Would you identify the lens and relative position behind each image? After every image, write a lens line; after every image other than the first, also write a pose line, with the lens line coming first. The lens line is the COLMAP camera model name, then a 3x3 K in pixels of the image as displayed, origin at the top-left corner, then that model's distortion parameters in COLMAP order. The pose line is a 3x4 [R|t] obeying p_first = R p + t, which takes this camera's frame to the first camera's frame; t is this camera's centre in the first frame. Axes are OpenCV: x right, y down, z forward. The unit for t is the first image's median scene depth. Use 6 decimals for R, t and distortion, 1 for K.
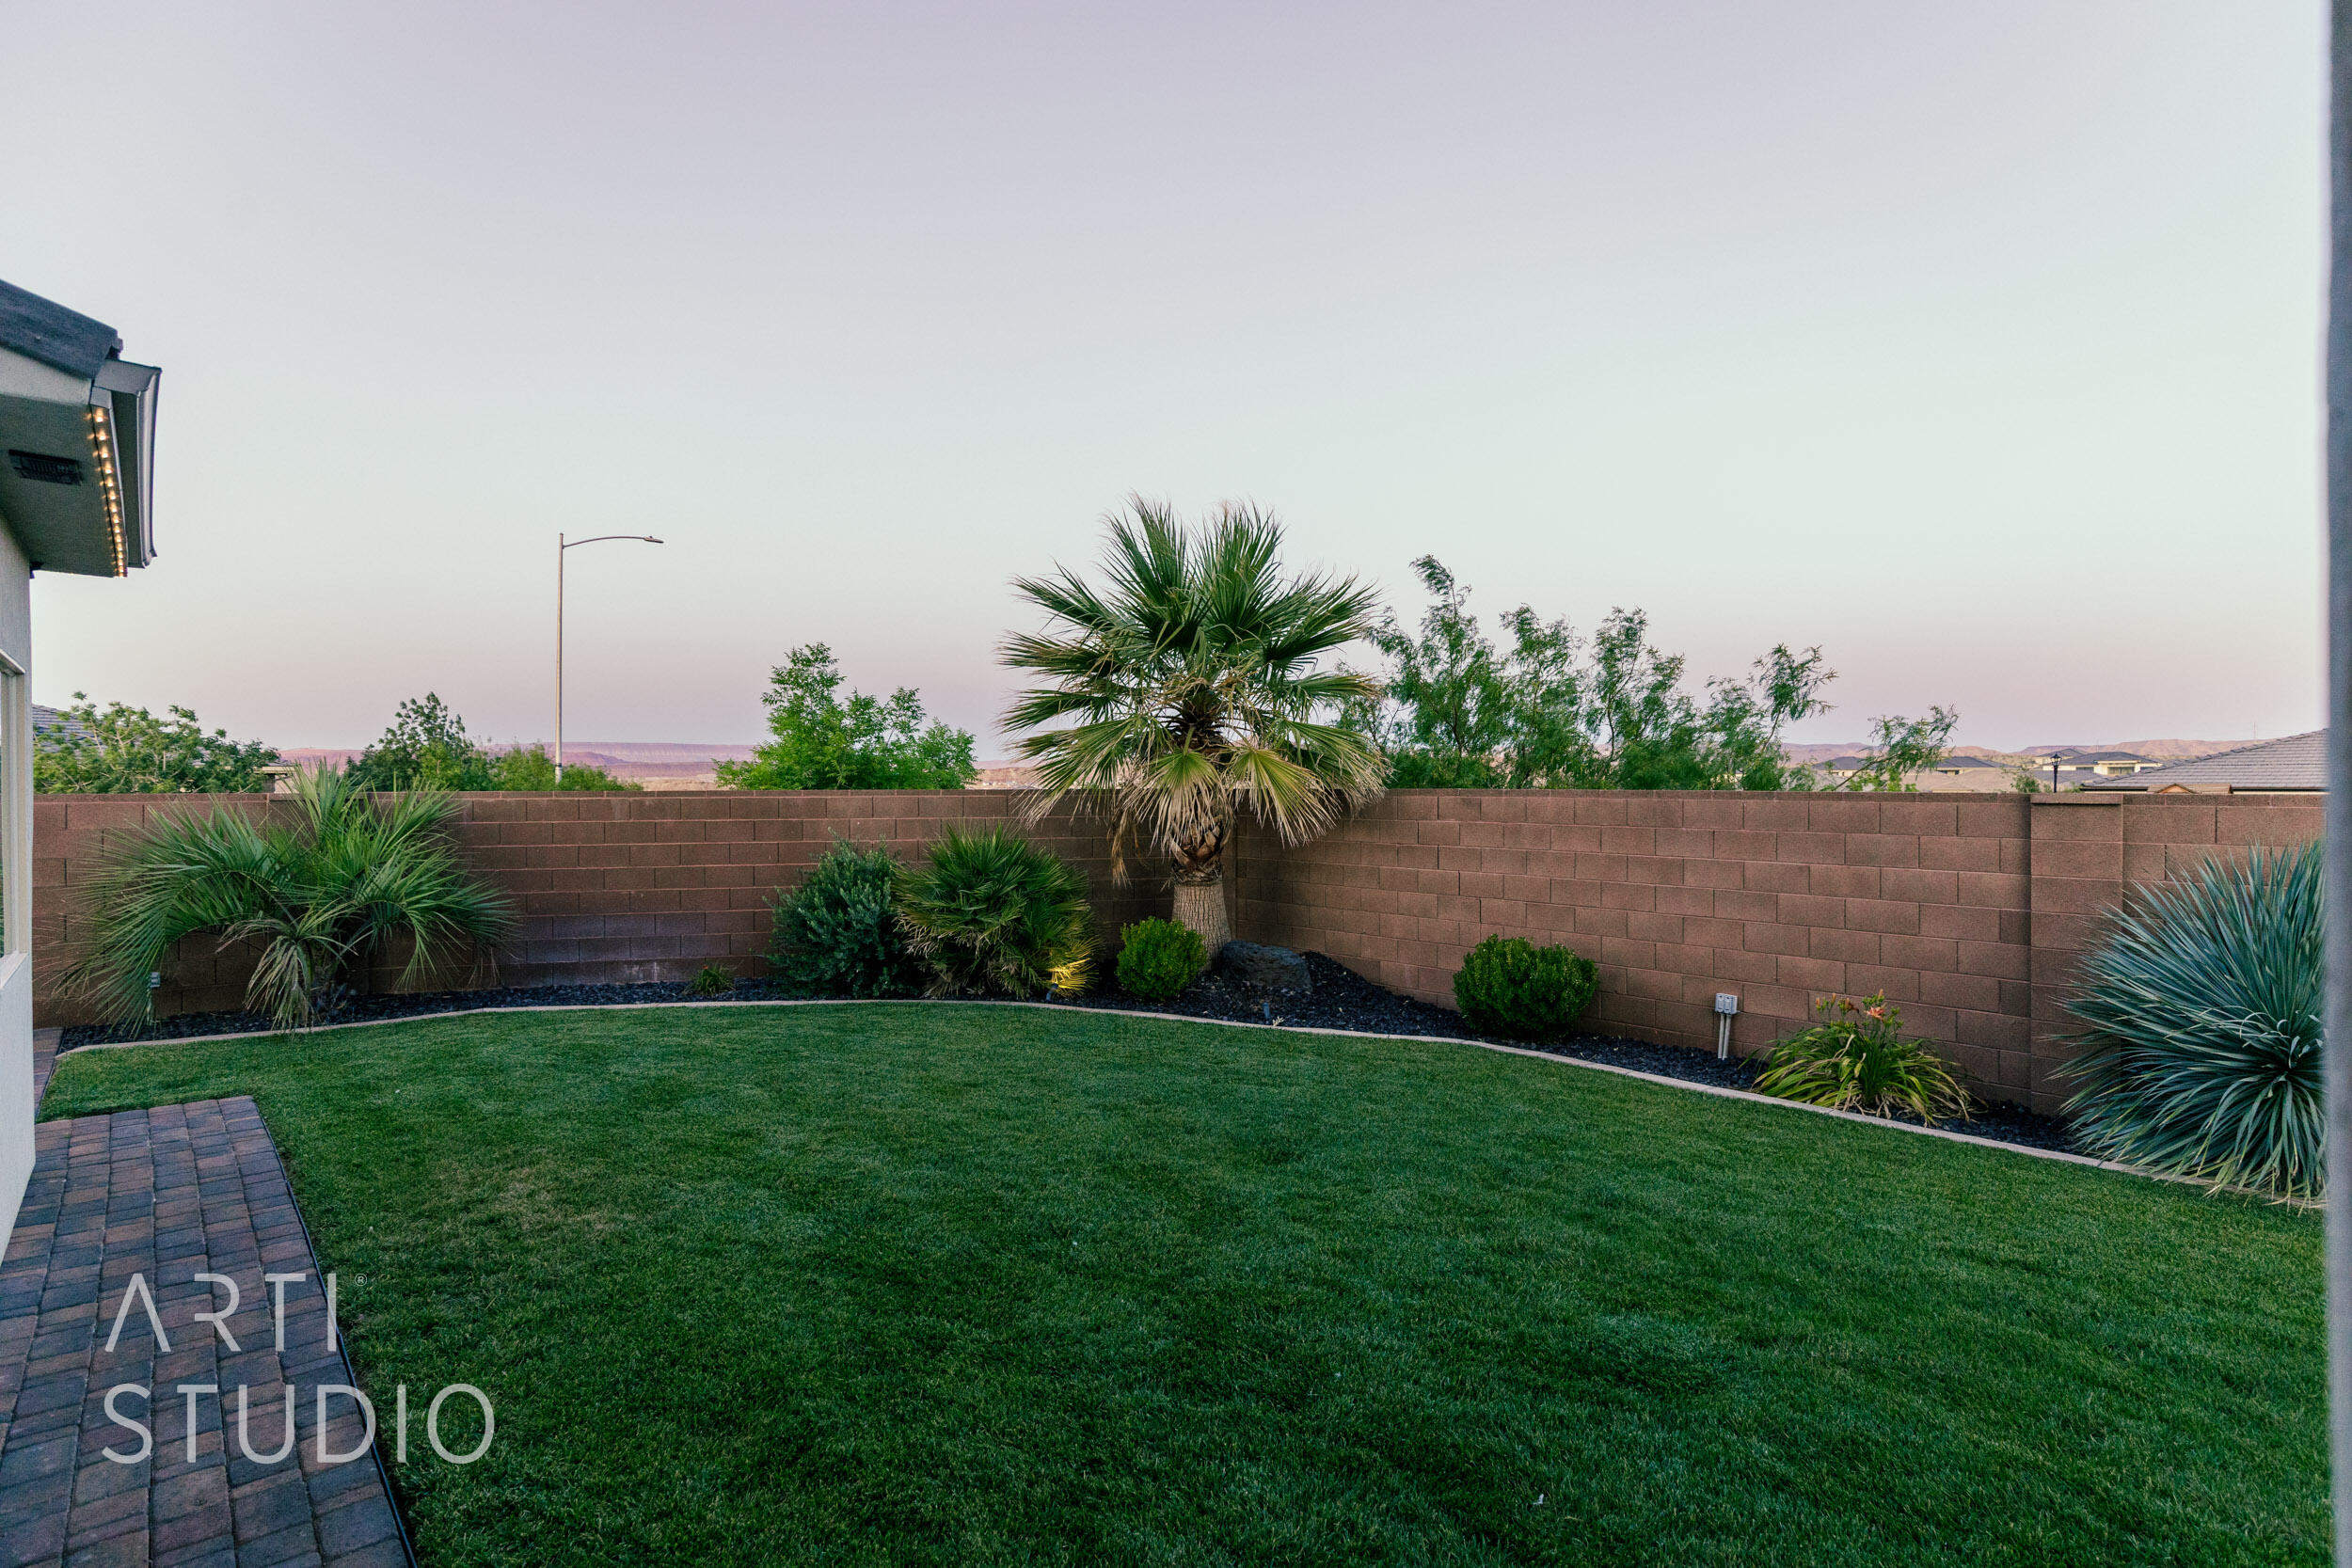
lens RADIAL K [[1171.7, 0, 1165.2], [0, 1171.7, 778.1], [0, 0, 1]] dist [0.000152, -0.003014]
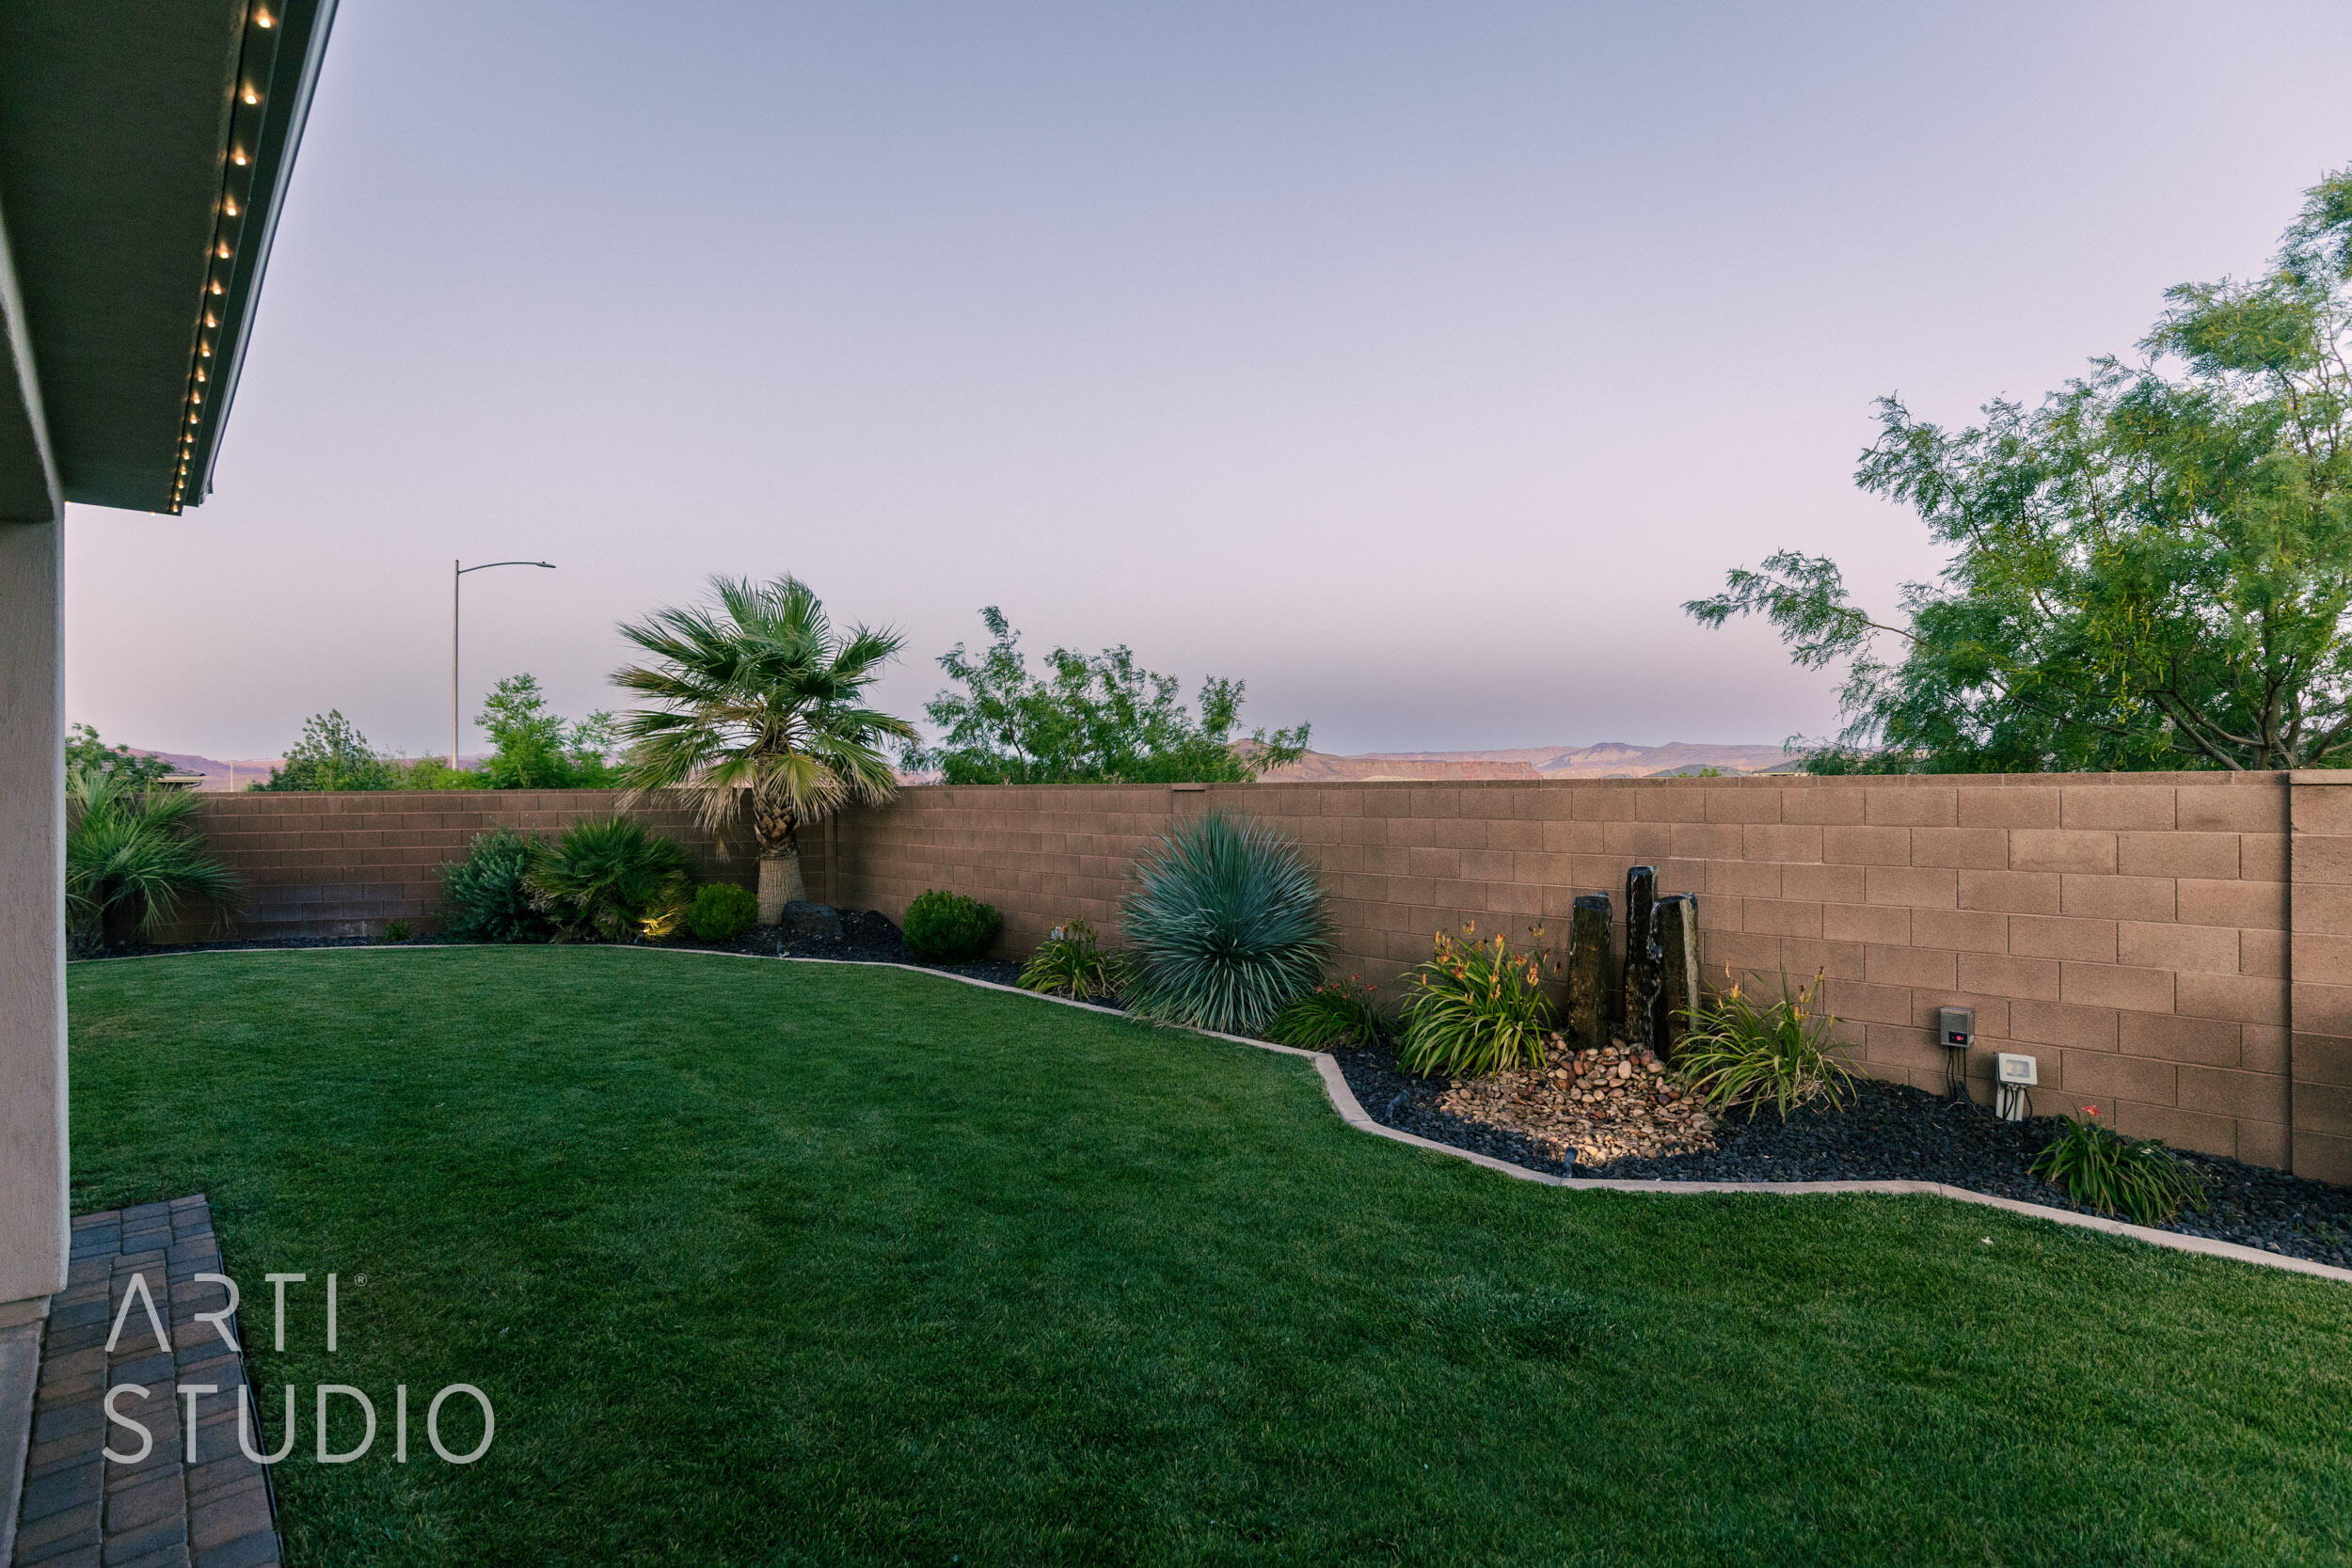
lens RADIAL K [[1171.7, 0, 1172.5], [0, 1171.7, 795.7], [0, 0, 1]] dist [0.000152, -0.003014]
pose [[0.999890, -0.005735, 0.013650, 0.476533], [0.005614, 0.999945, 0.008893, 0.010011], [-0.013701, -0.008816, 0.999867, -0.341910]]
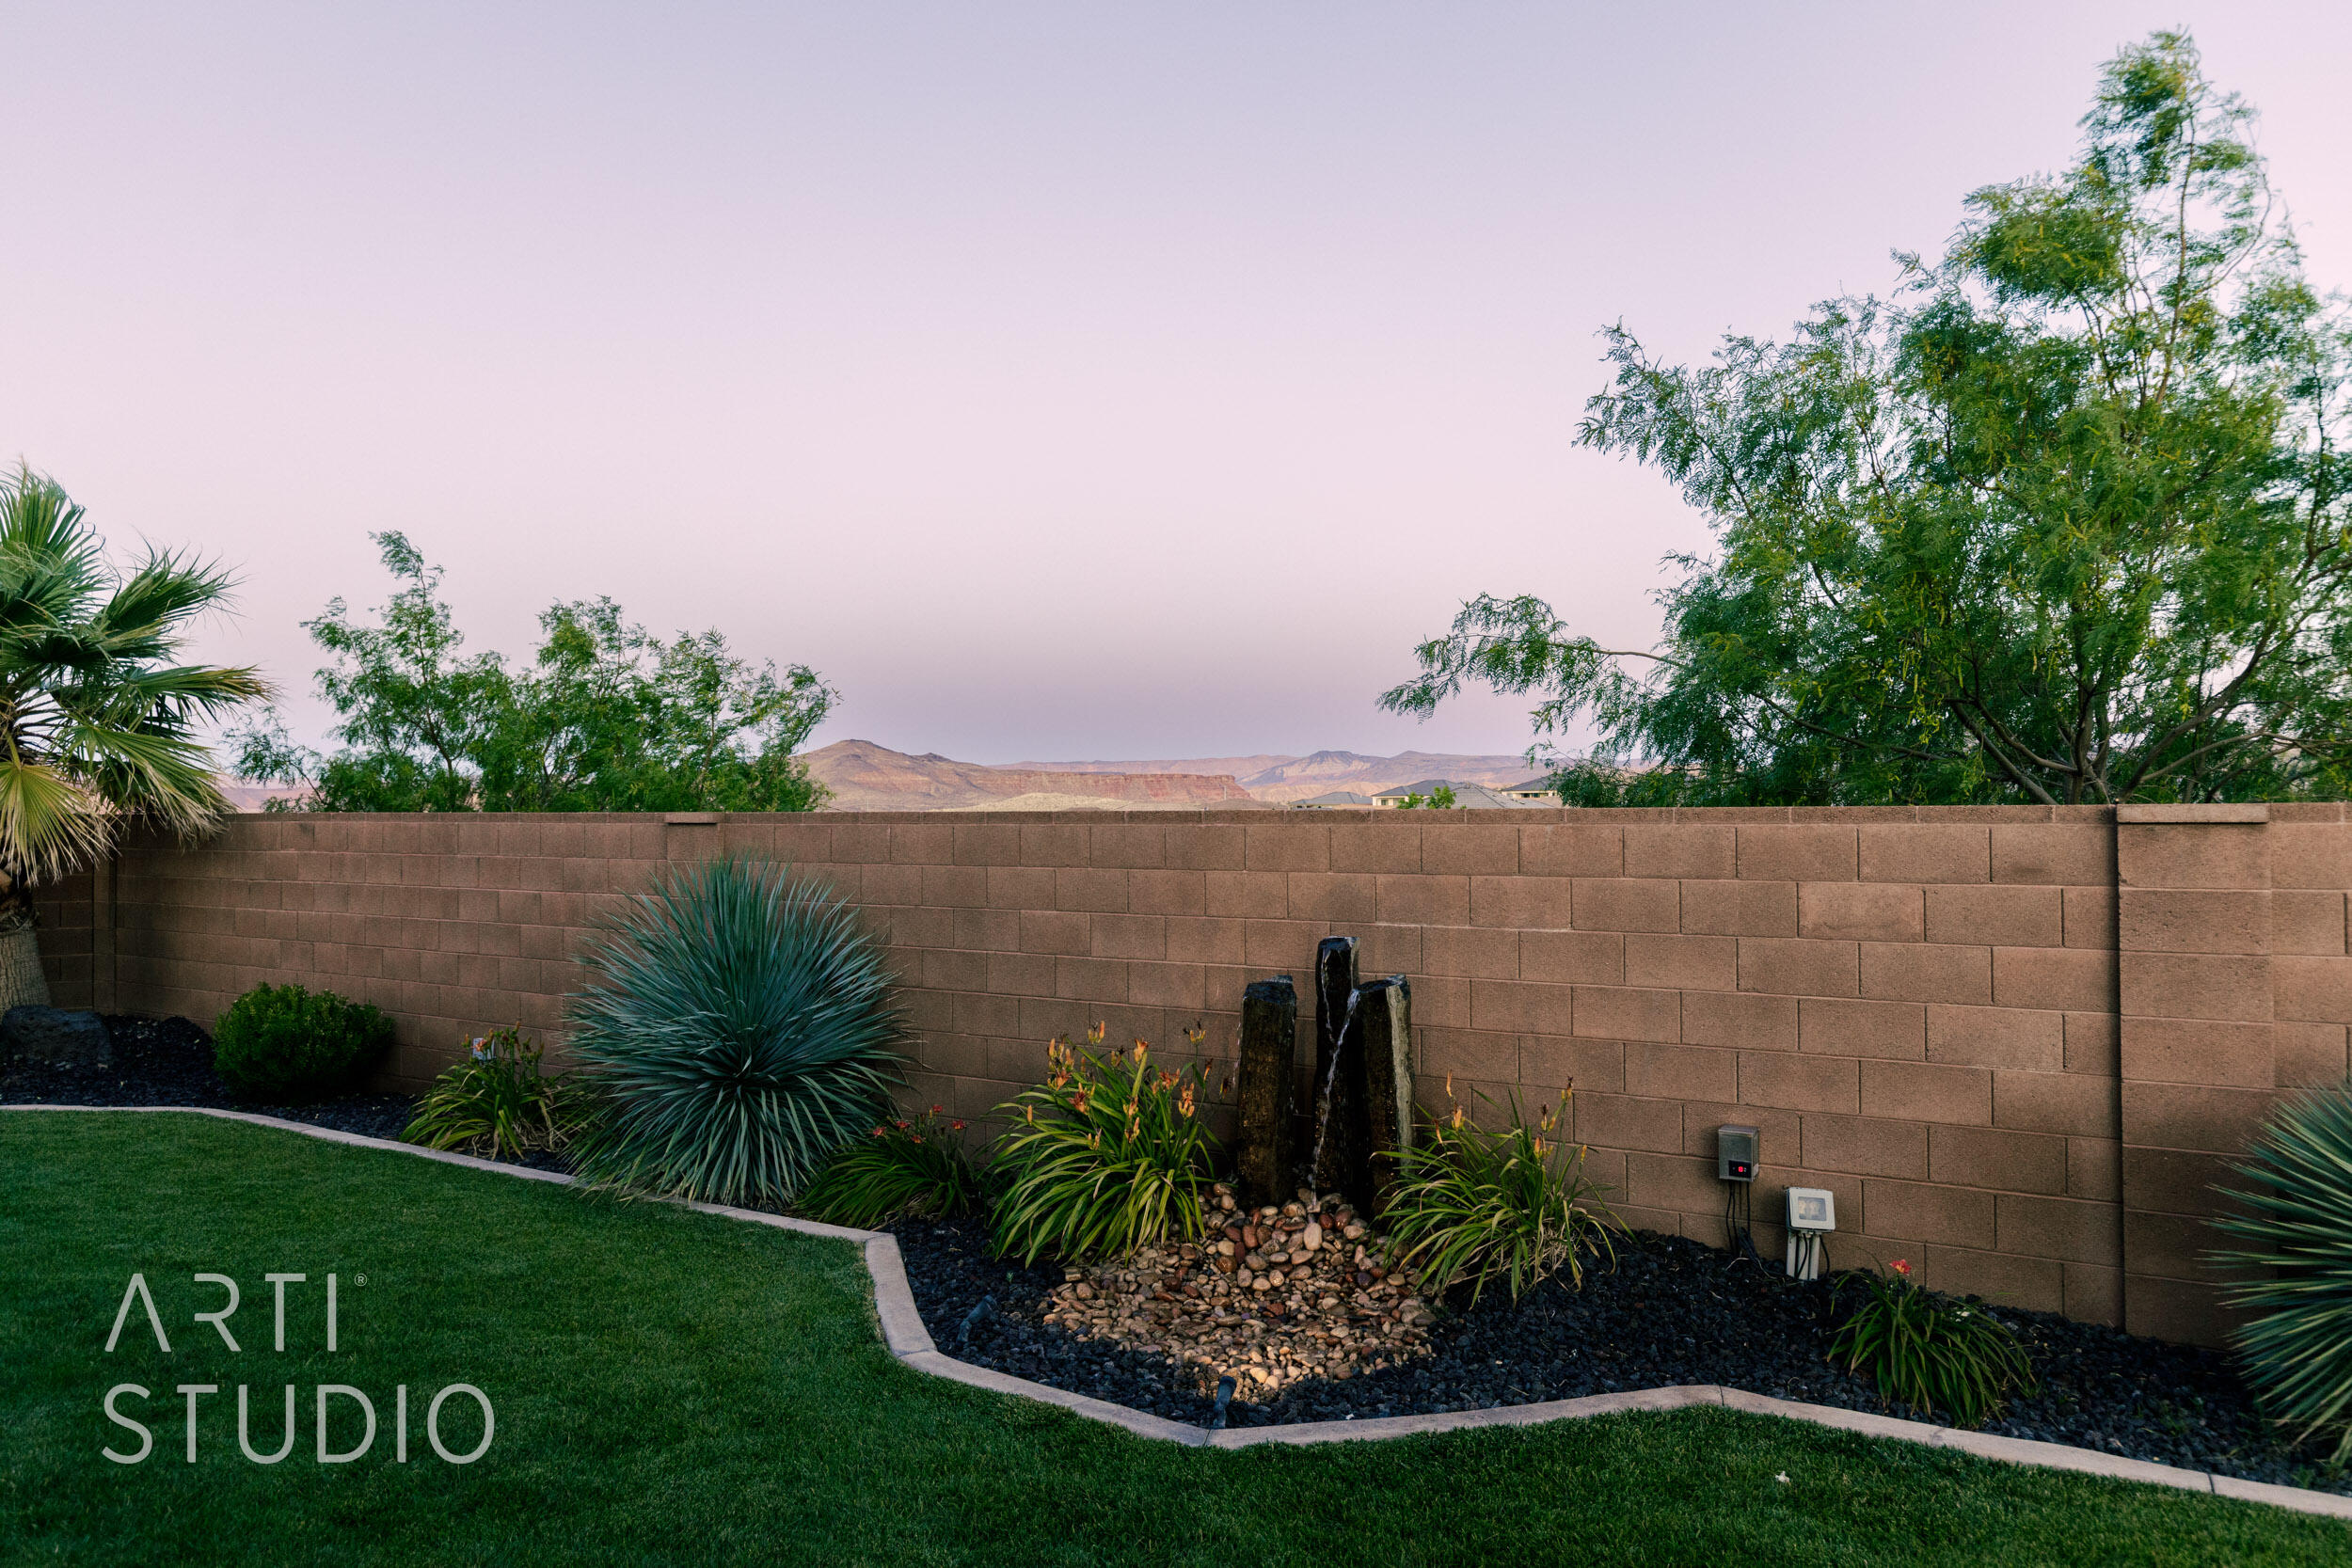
lens RADIAL K [[1605.3, 0, 1195.8], [0, 1605.3, 783.3], [0, 0, 1]] dist [-0.004555, -0.002405]
pose [[0.959467, -0.000399, 0.281819, 0.521406], [0.004034, 0.999916, -0.012319, 0.004570], [-0.281791, 0.012956, 0.959388, -0.270262]]
